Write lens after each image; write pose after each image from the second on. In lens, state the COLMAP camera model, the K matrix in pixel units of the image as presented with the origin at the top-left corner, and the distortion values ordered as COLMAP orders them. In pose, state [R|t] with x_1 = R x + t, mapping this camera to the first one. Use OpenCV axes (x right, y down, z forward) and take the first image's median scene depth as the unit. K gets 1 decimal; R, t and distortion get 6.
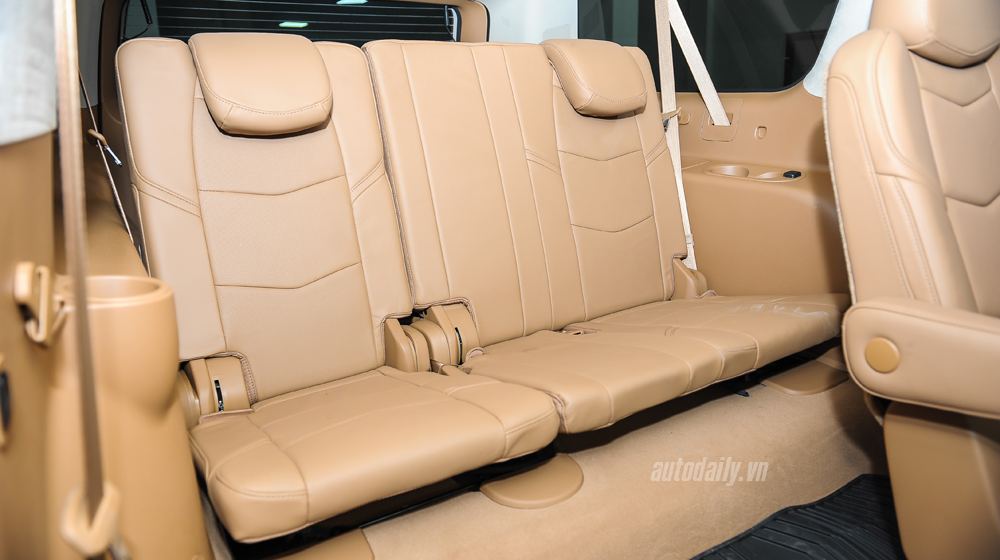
lens RADIAL K [[708.5, 0, 528.4], [0, 708.5, 243.6], [0, 0, 1]] dist [-0.050580, 0.000908]
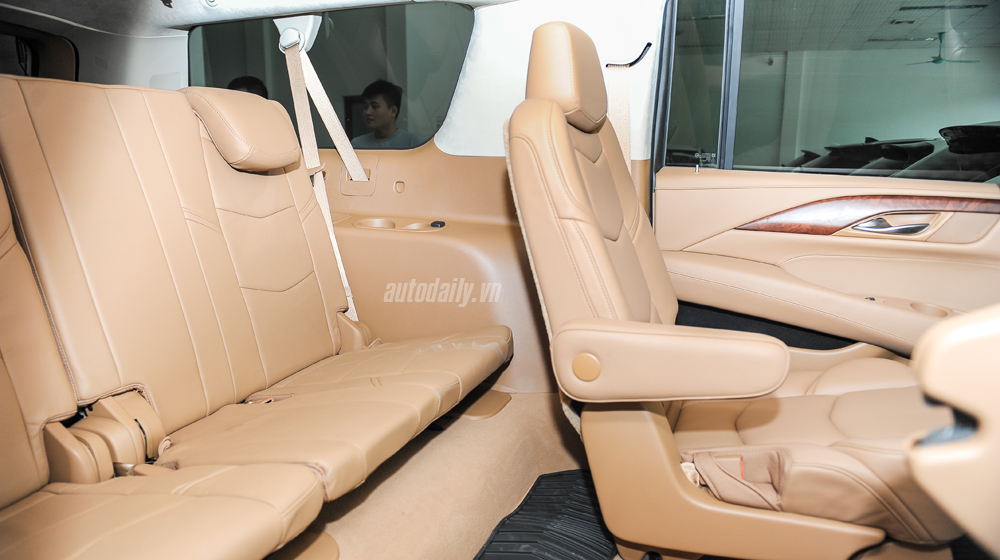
lens RADIAL K [[700.4, 0, 479.4], [0, 700.4, 281.1], [0, 0, 1]] dist [-0.062744, 0.002370]
pose [[0.804973, -0.081938, 0.587626, -0.240741], [0.098998, 0.995083, 0.003138, -0.007455], [-0.584994, 0.055648, 0.809127, 0.085859]]
